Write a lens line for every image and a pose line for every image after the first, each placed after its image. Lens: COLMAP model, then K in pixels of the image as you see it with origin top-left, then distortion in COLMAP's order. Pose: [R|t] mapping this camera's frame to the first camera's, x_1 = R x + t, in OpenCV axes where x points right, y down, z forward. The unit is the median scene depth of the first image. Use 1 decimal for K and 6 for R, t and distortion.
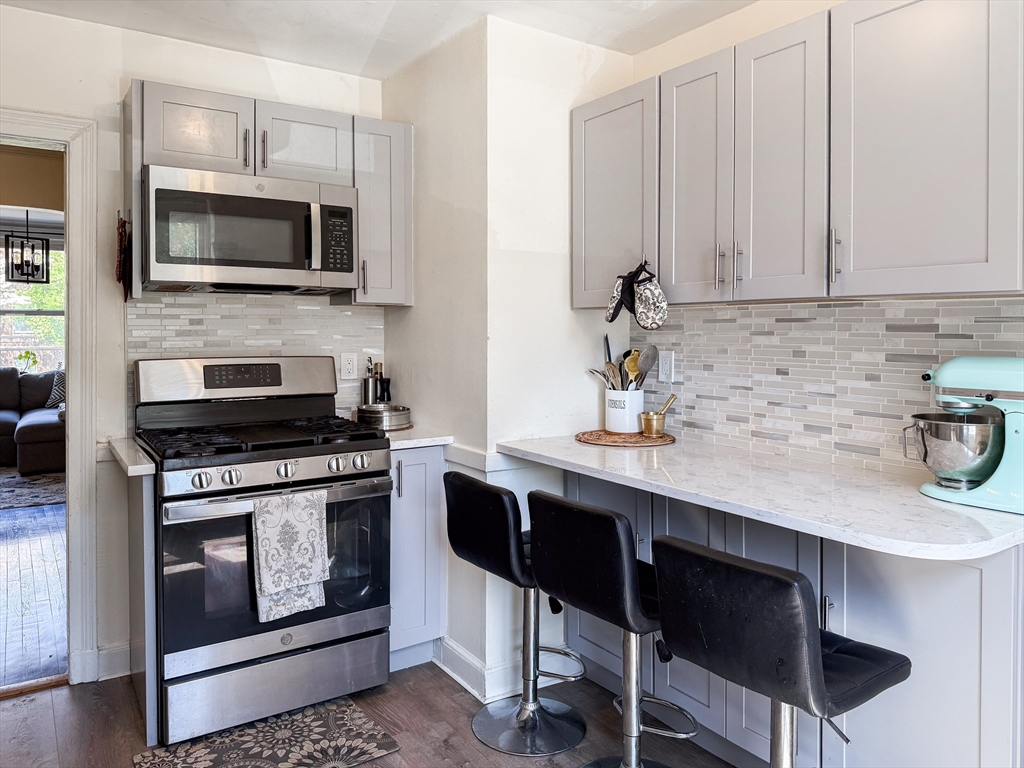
lens RADIAL K [[715.9, 0, 514.3], [0, 715.9, 382.8], [0, 0, 1]] dist [0.037942, -0.041395]
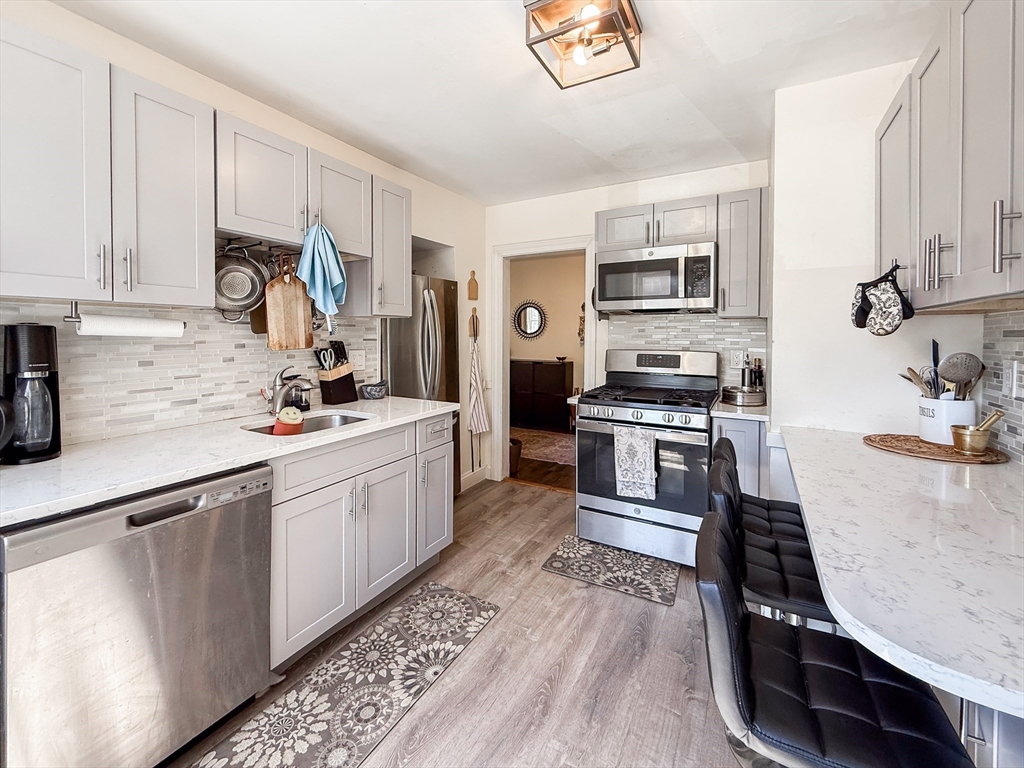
lens RADIAL K [[421.3, 0, 535.7], [0, 421.3, 367.9], [0, 0, 1]] dist [0.001512, -0.000118]
pose [[0.466250, 0.072578, -0.881671, 0.461045], [-0.070680, 0.996499, 0.044653, -0.020679], [0.881825, 0.041497, 0.469748, 0.294483]]
